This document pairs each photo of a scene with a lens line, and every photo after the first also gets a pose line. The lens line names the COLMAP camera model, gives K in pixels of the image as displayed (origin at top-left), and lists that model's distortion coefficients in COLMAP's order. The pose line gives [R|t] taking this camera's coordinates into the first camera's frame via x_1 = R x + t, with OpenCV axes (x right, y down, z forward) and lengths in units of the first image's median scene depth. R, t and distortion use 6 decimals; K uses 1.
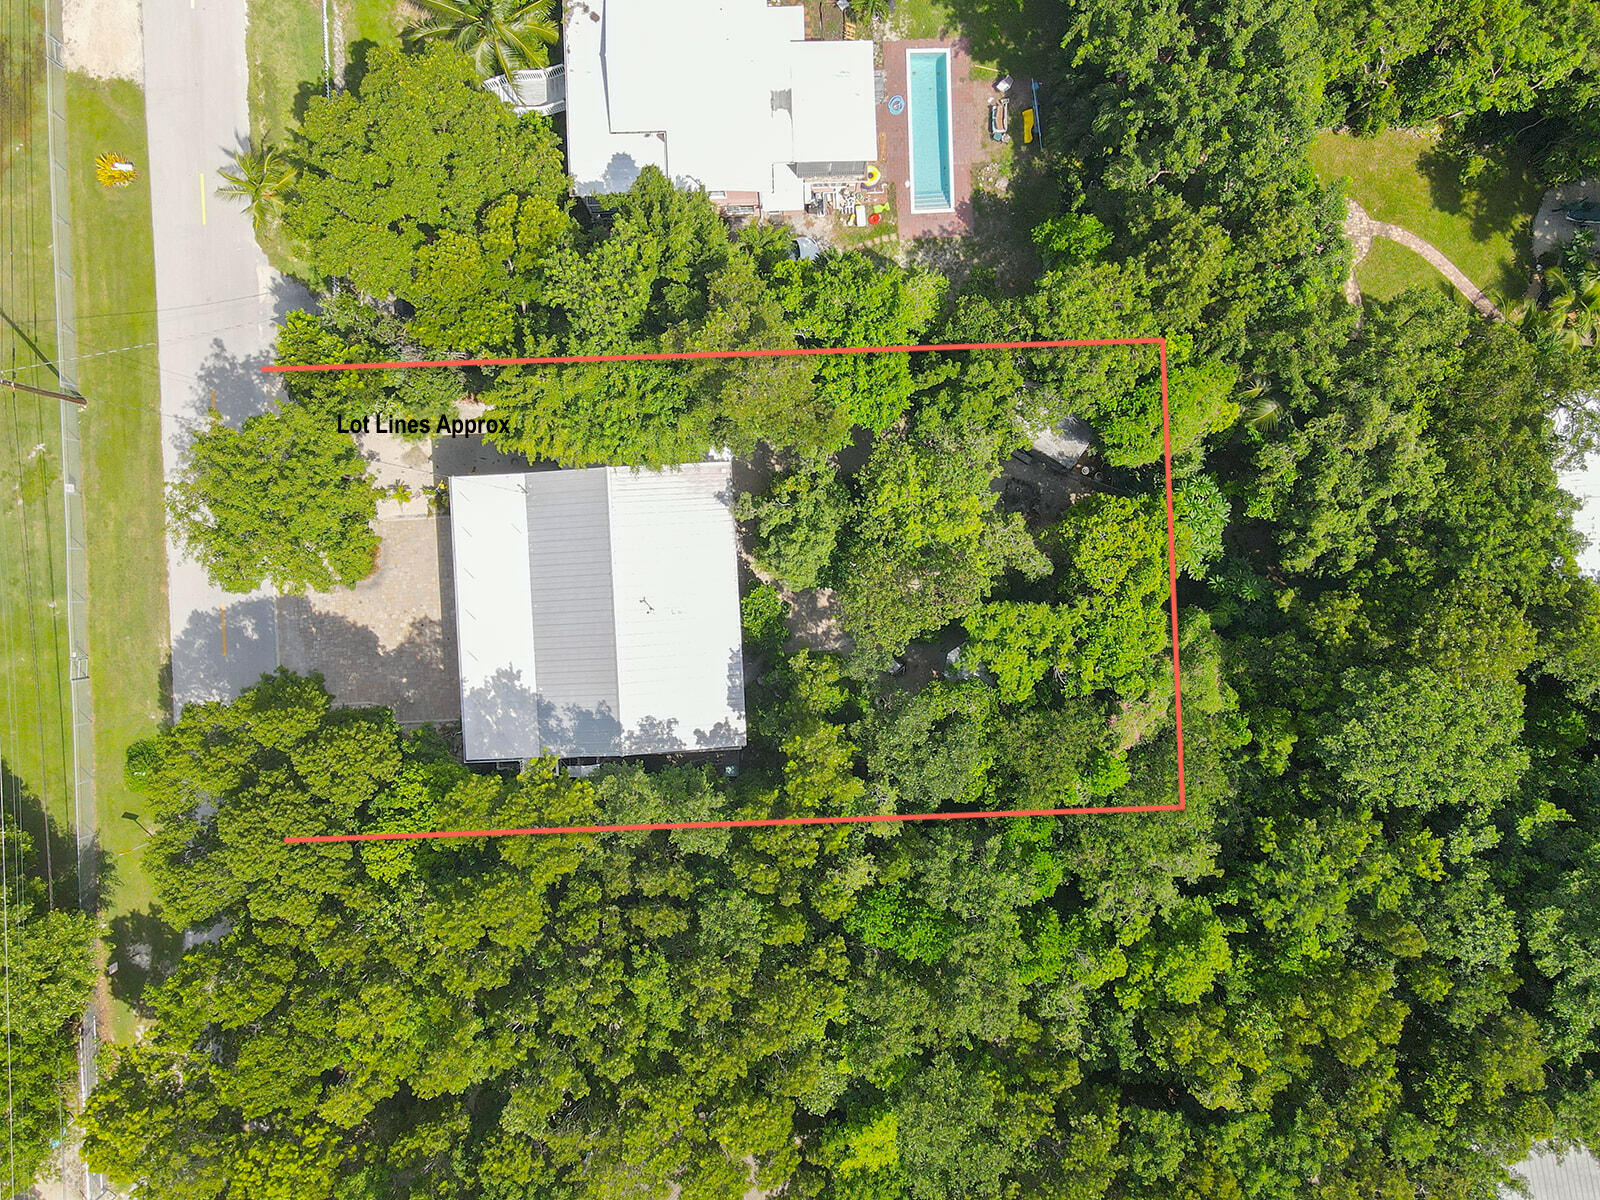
lens RADIAL K [[1146.3, 0, 772.3], [0, 1146.3, 561.4], [0, 0, 1]] dist [0.014464, 0.008498]
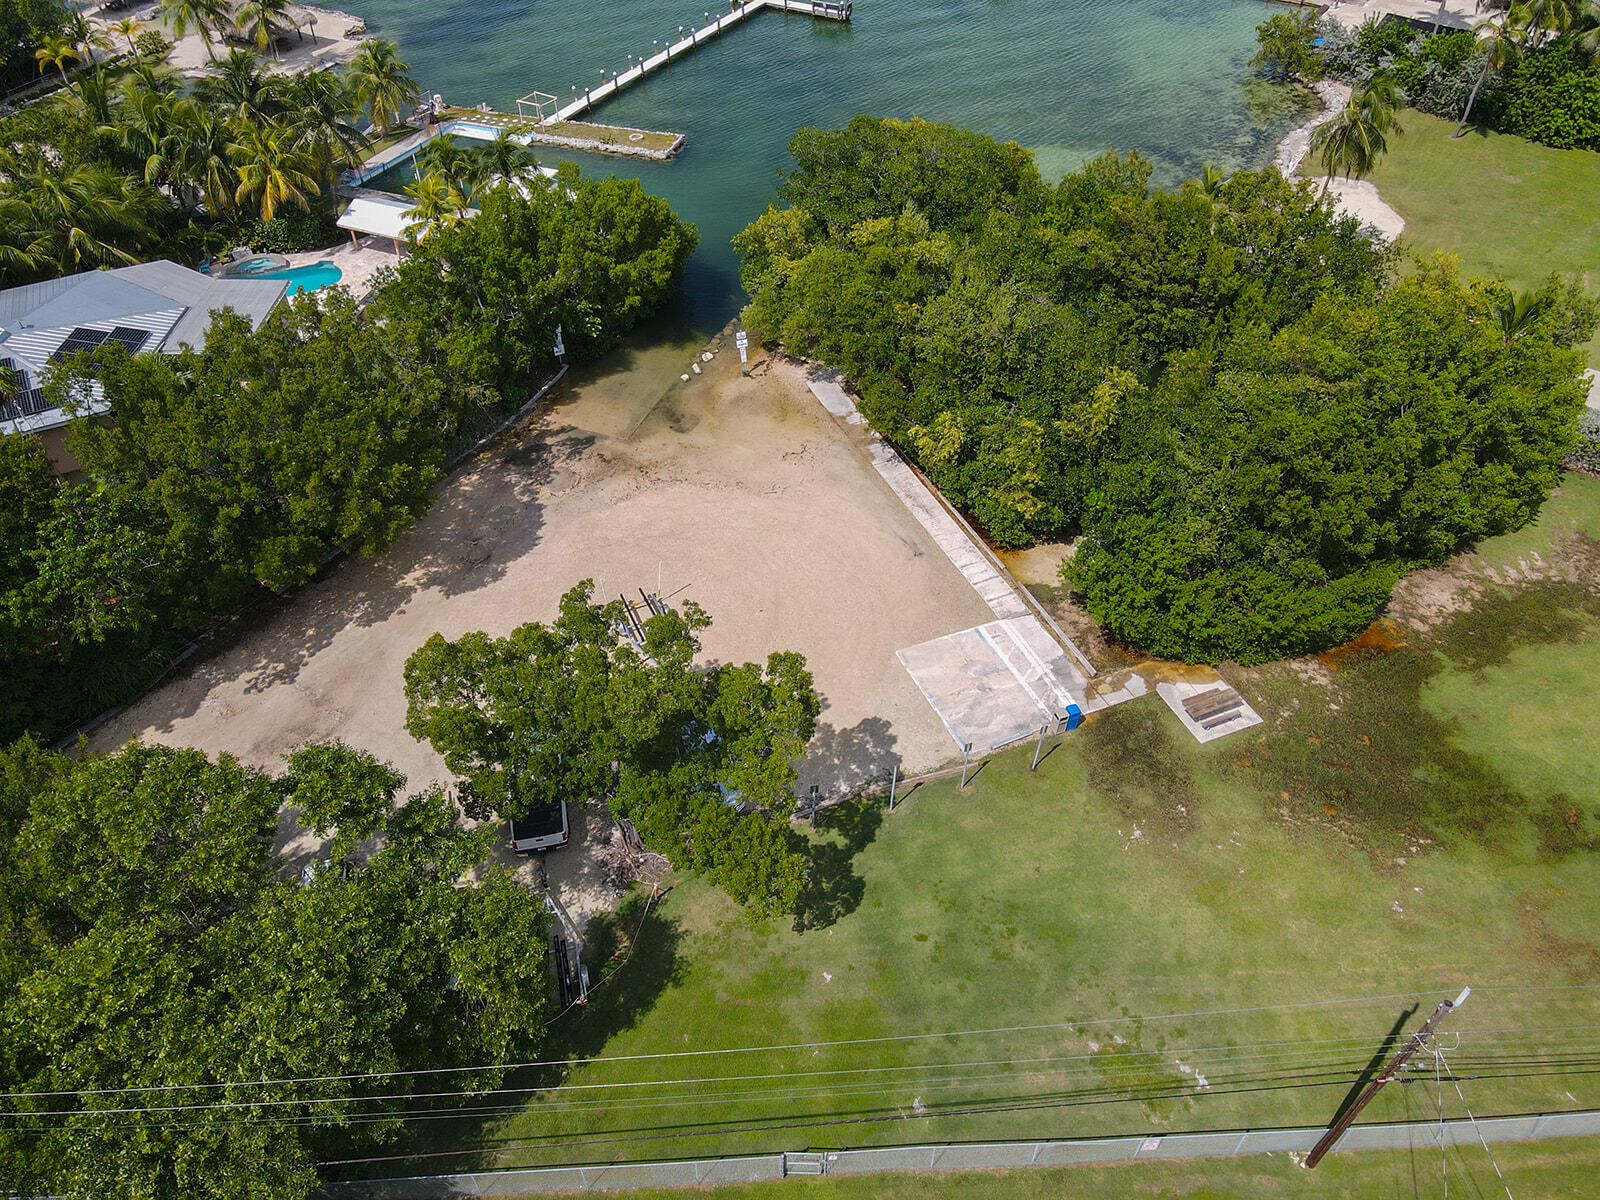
lens RADIAL K [[1151.8, 0, 792.3], [0, 1151.8, 601.8], [0, 0, 1]] dist [0.005103, 0.001555]
pose [[0.018817, 0.700879, -0.713032, -0.467341], [-0.999822, 0.014059, -0.012566, 0.114805], [0.001217, 0.713142, 0.701019, 0.521094]]
